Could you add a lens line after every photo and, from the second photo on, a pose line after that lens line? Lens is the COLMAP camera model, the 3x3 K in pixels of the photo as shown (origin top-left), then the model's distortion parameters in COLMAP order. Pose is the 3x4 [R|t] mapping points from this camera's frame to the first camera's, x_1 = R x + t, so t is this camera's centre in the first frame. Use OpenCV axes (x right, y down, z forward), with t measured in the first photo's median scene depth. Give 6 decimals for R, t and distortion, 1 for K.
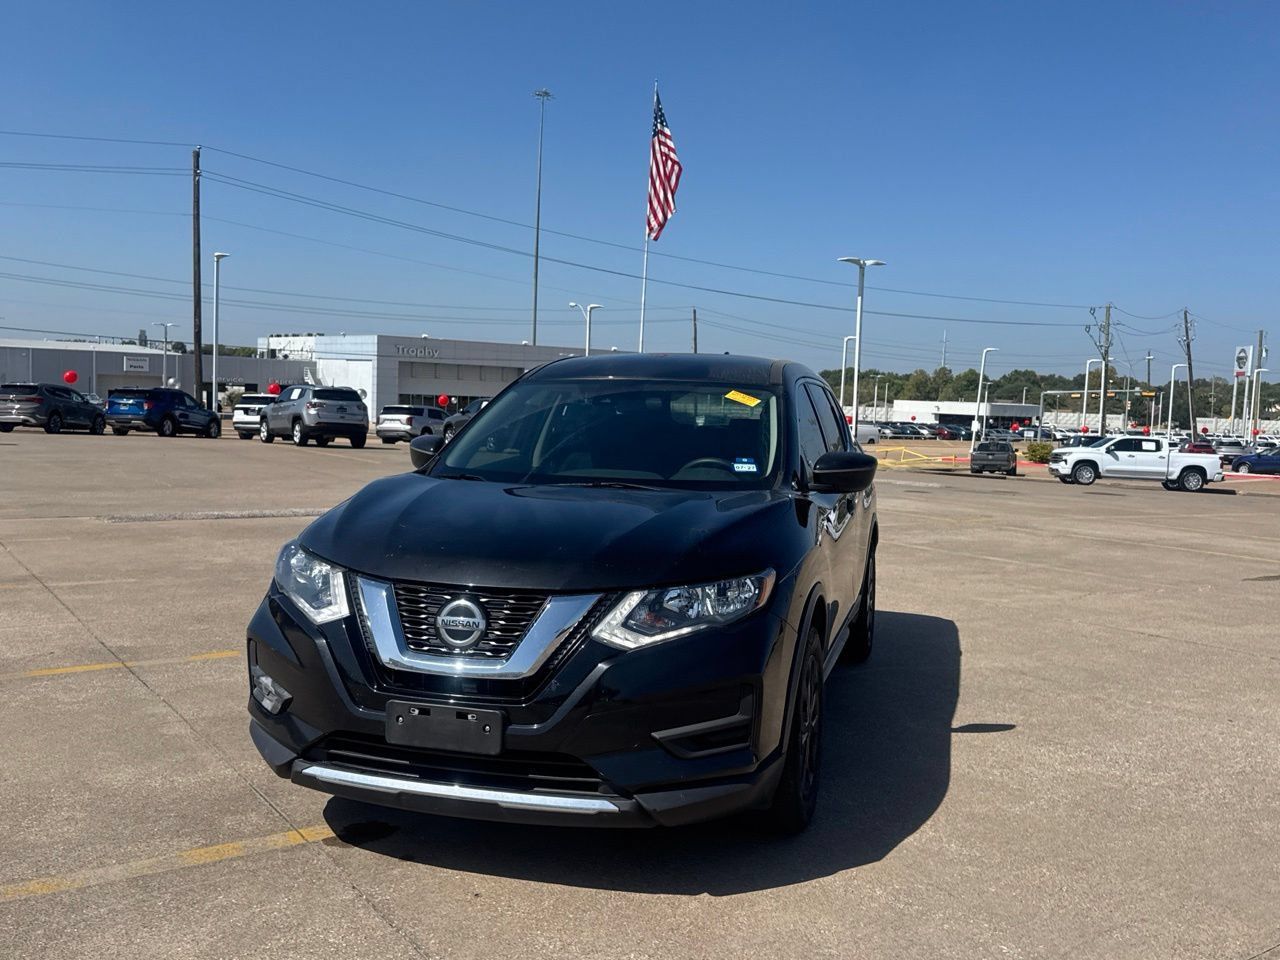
lens RADIAL K [[1128.9, 0, 635.6], [0, 1128.9, 493.2], [0, 0, 1]] dist [0.152671, -0.297315]
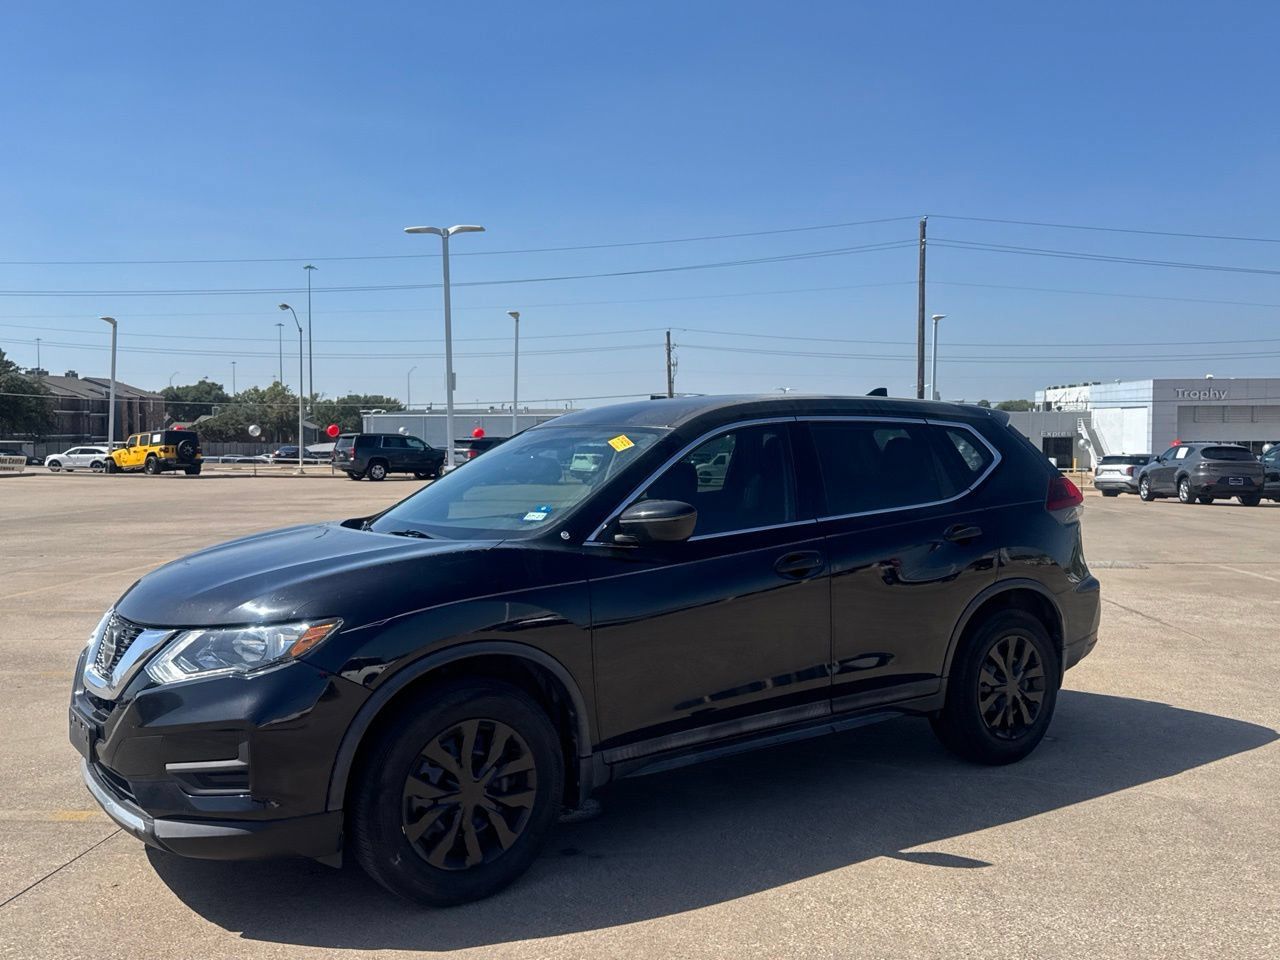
lens RADIAL K [[1128.9, 0, 635.1], [0, 1128.9, 481.1], [0, 0, 1]] dist [0.152671, -0.297315]
pose [[0.778746, -0.013367, -0.627197, 0.079315], [-0.022790, 0.998510, -0.049577, -0.000734], [0.626925, 0.052902, 0.777281, 0.032569]]
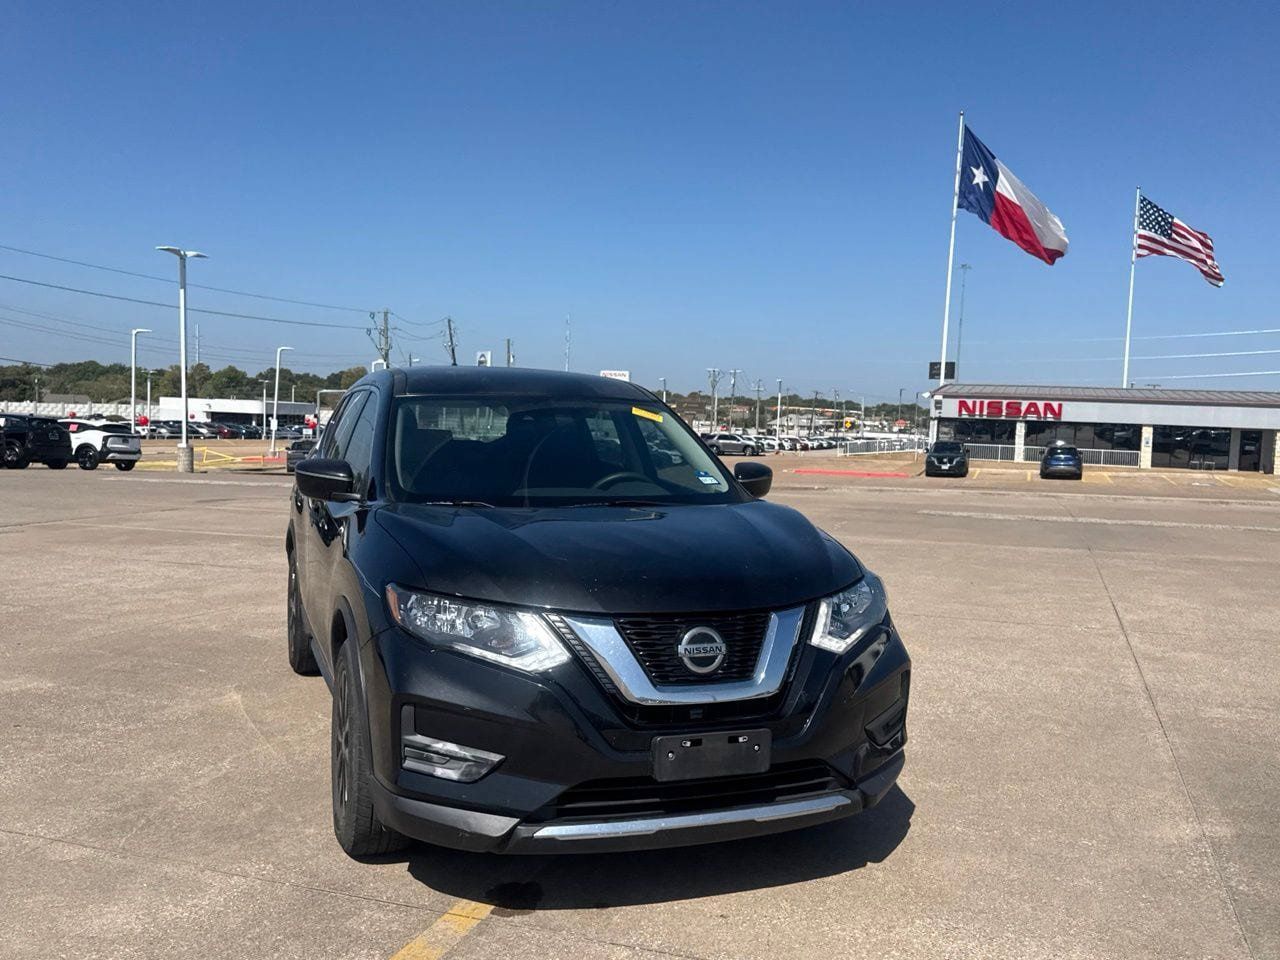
lens RADIAL K [[1128.9, 0, 631.4], [0, 1128.9, 490.0], [0, 0, 1]] dist [0.152671, -0.297315]
pose [[0.810325, -0.049024, 0.583926, -0.061650], [0.049394, 0.998662, 0.015298, -0.003506], [-0.583895, 0.016446, 0.811663, 0.017640]]
